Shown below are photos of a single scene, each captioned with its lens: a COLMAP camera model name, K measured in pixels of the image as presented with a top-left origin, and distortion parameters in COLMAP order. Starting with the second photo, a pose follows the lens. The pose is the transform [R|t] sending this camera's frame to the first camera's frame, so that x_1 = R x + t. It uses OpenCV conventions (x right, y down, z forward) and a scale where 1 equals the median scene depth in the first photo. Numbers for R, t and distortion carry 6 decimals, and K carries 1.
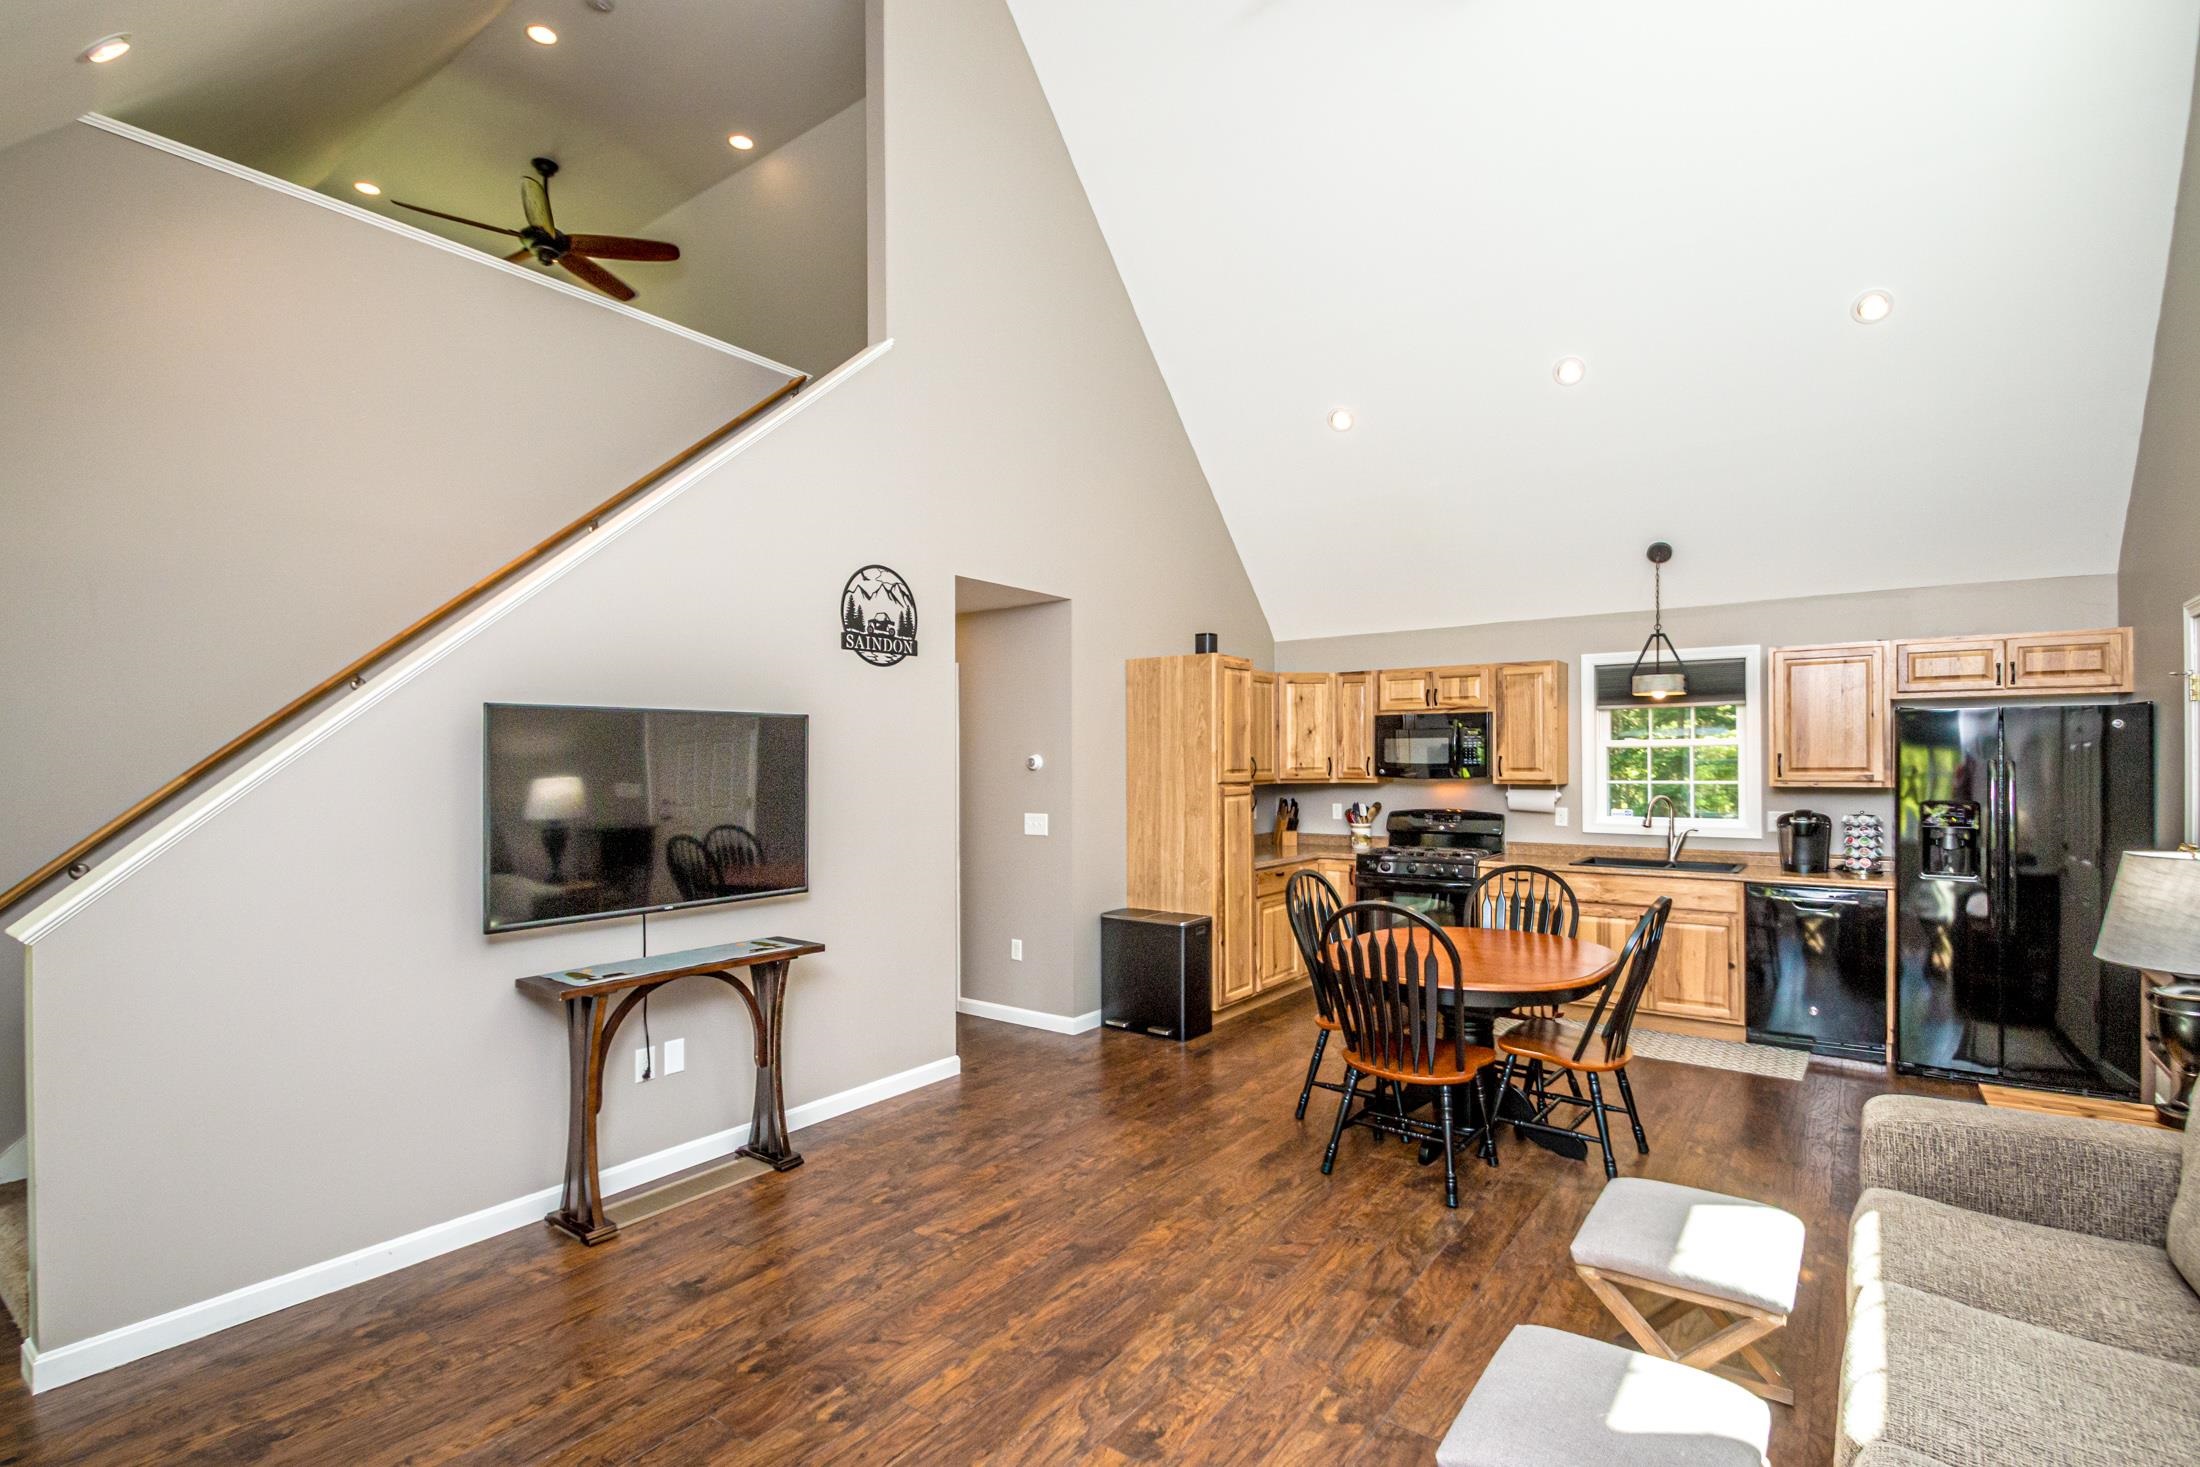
lens RADIAL K [[1050.8, 0, 1103.6], [0, 1050.8, 765.3], [0, 0, 1]] dist [0.019302, -0.020627]
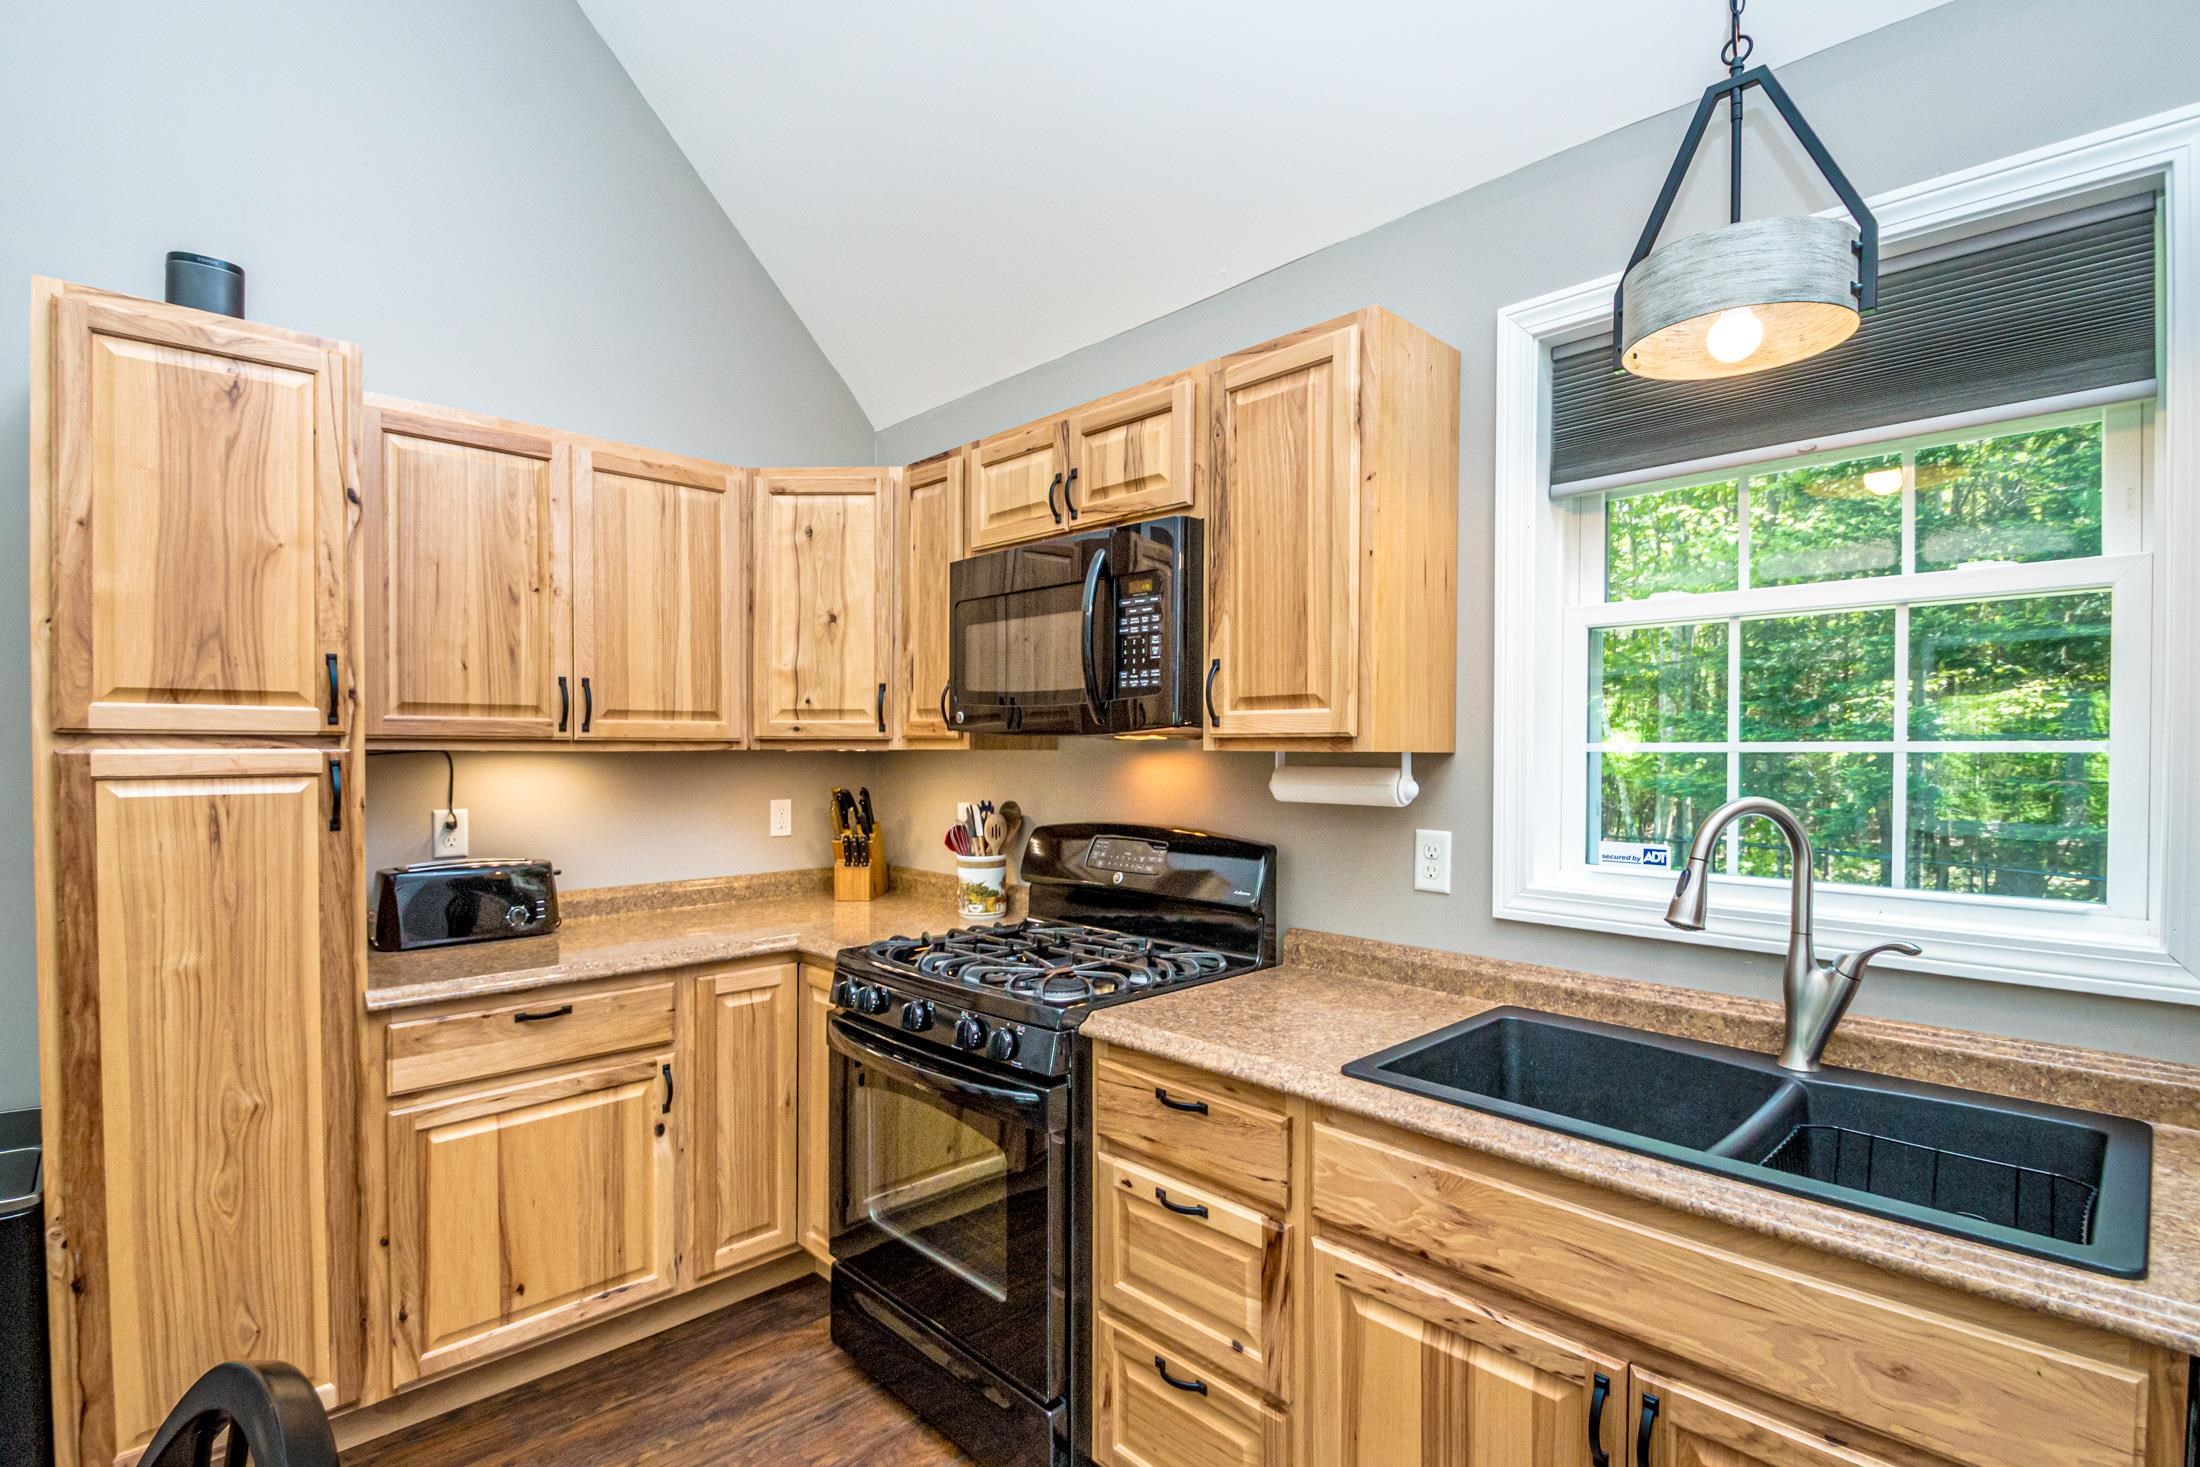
lens RADIAL K [[1050.8, 0, 1103.6], [0, 1050.8, 765.3], [0, 0, 1]] dist [0.019302, -0.020627]
pose [[0.986713, 0.007979, -0.162277, 0.439015], [-0.005792, 0.999886, 0.013948, 0.020224], [0.162369, -0.012823, 0.986647, 0.769584]]
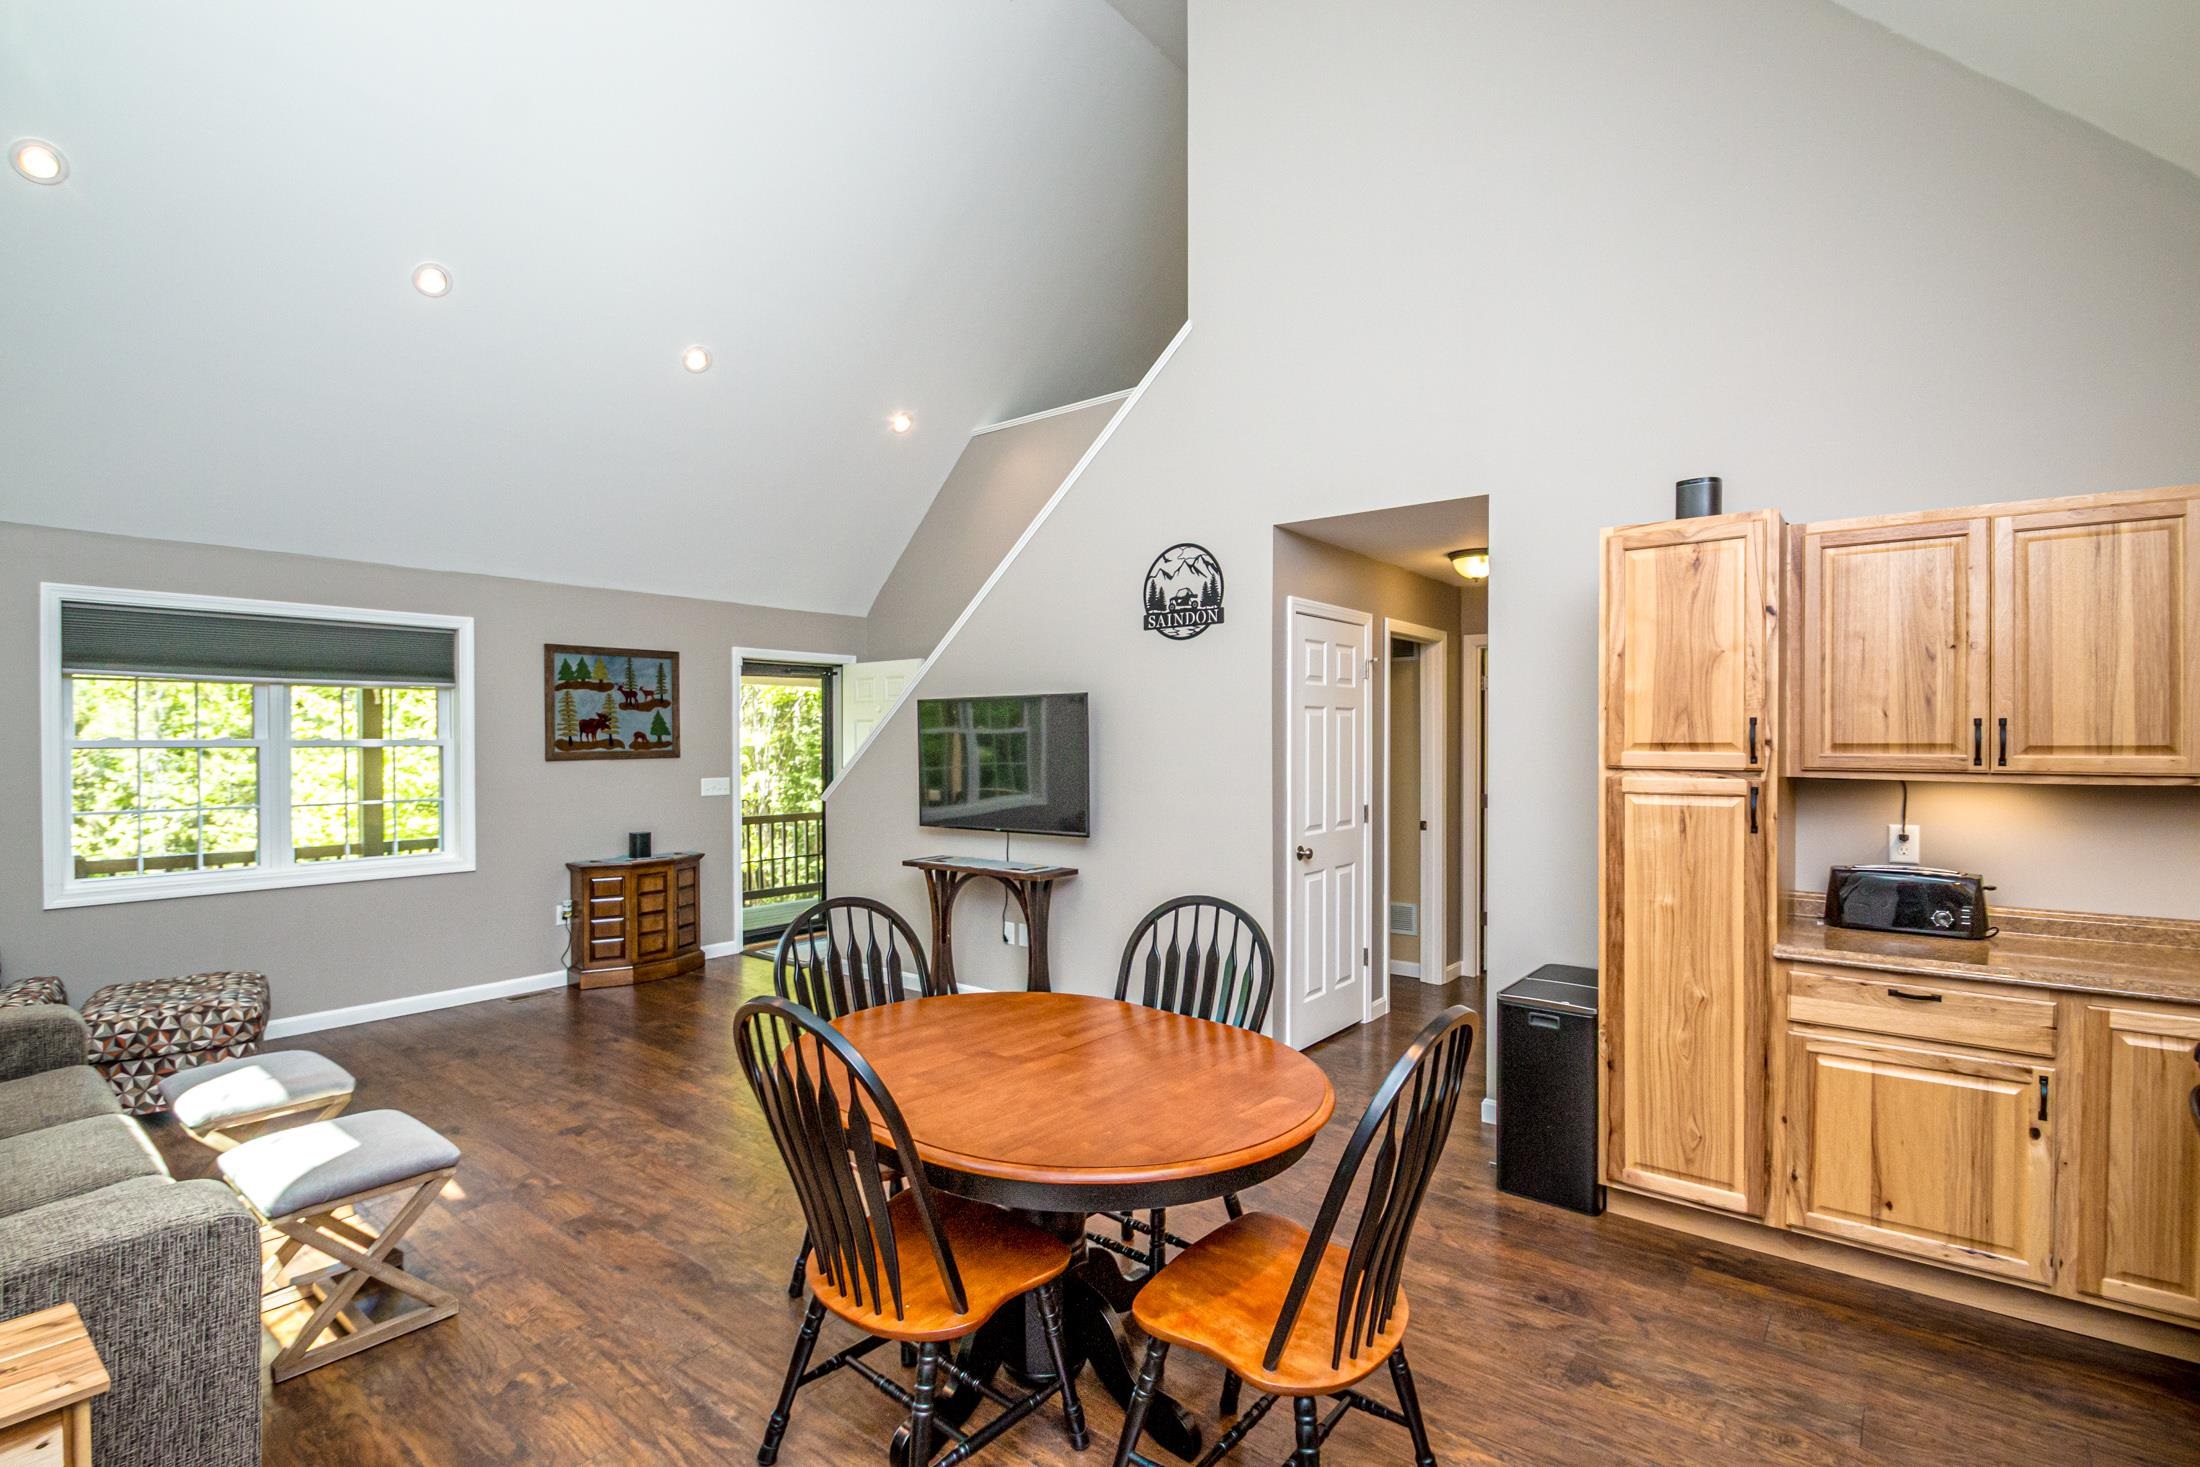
lens RADIAL K [[1027.2, 0, 1064.4], [0, 1027.2, 745.9], [0, 0, 1]] dist [-0.000399, -0.000416]
pose [[-0.062594, 0.010596, -0.997983, 0.656480], [-0.002596, 0.999939, 0.010779, 0.000762], [0.998036, 0.003266, -0.062563, 0.758819]]
